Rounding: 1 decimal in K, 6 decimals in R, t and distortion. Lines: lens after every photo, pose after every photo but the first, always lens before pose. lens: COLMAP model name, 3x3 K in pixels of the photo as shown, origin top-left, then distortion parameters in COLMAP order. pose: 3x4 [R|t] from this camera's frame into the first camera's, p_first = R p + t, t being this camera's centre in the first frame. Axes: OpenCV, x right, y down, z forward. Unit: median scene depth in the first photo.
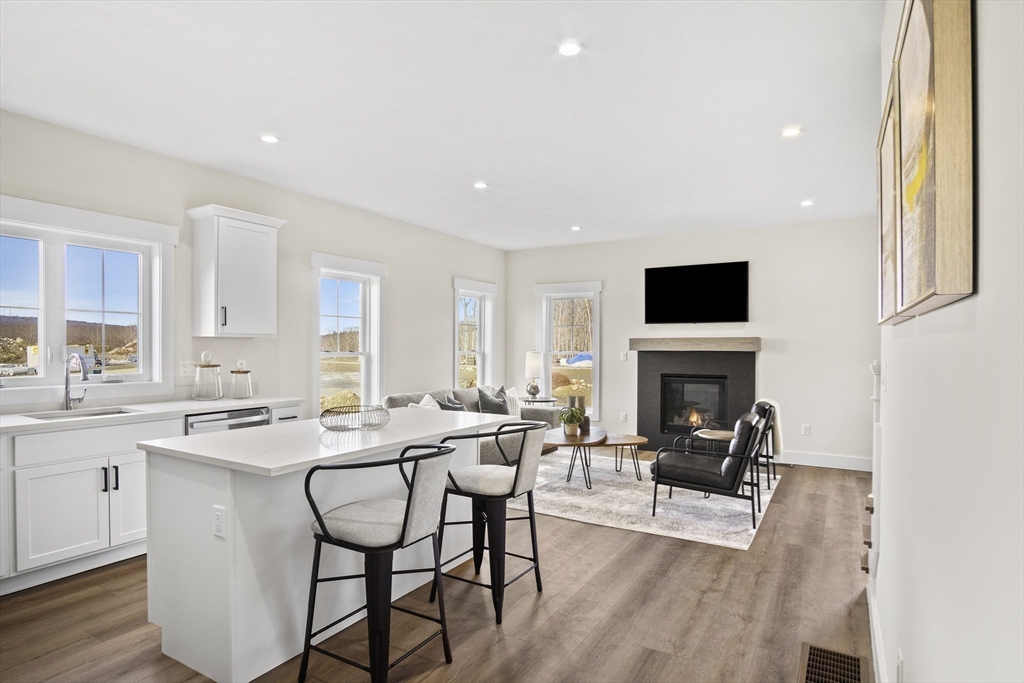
lens RADIAL K [[544.4, 0, 512.3], [0, 544.4, 344.8], [0, 0, 1]] dist [-0.028565, 0.000559]
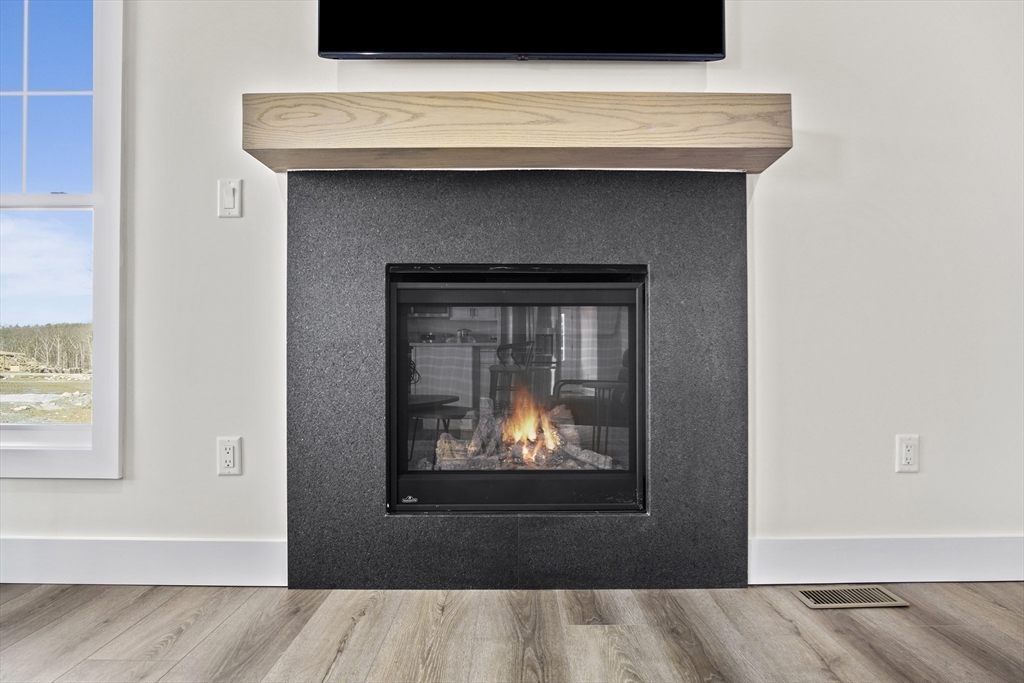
lens RADIAL K [[544.4, 0, 512.3], [0, 544.4, 344.8], [0, 0, 1]] dist [-0.028565, 0.000559]
pose [[0.860758, -0.003561, 0.509002, 0.198195], [0.003142, 0.999994, 0.001682, 0.088082], [-0.509005, 0.000152, 0.860764, 0.762759]]
